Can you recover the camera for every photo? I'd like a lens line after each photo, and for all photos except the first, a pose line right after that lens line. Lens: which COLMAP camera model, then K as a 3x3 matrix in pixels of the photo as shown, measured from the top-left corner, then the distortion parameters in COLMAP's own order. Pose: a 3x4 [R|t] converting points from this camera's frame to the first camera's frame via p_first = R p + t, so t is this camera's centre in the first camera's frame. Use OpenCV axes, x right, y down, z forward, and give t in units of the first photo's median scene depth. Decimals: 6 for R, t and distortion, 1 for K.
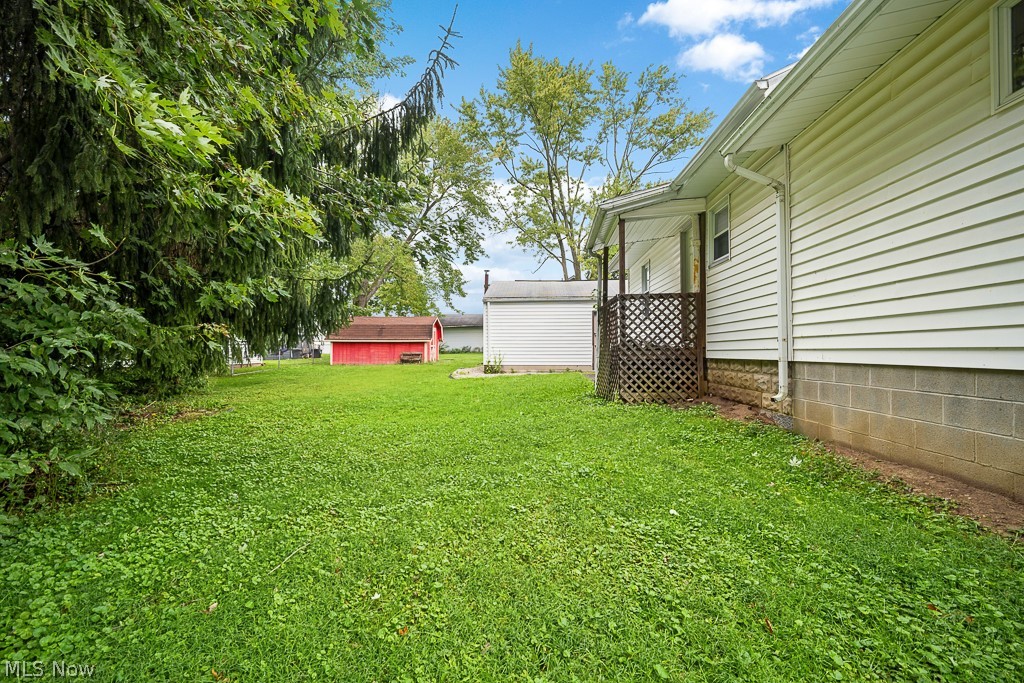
lens RADIAL K [[404.4, 0, 512.0], [0, 404.4, 341.5], [0, 0, 1]] dist [-0.000438, -0.000010]
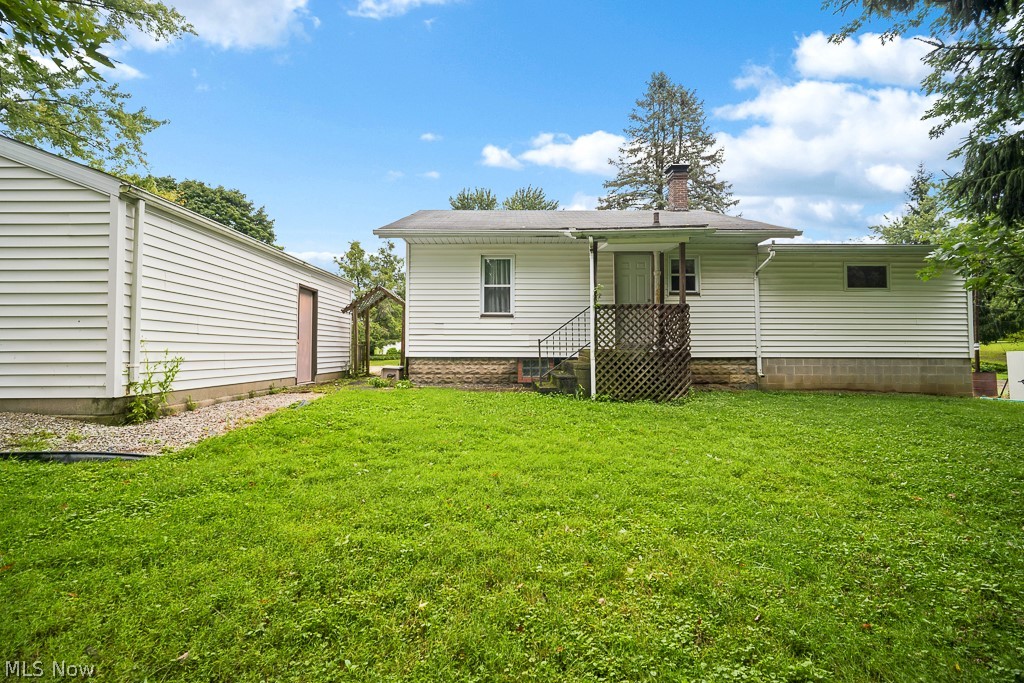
lens RADIAL K [[404.4, 0, 512.0], [0, 404.4, 341.5], [0, 0, 1]] dist [-0.000438, -0.000010]
pose [[-0.061727, 0.029523, 0.997656, -0.994691], [-0.021488, 0.999291, -0.030901, 0.042738], [-0.997862, -0.023345, -0.061049, 1.781711]]
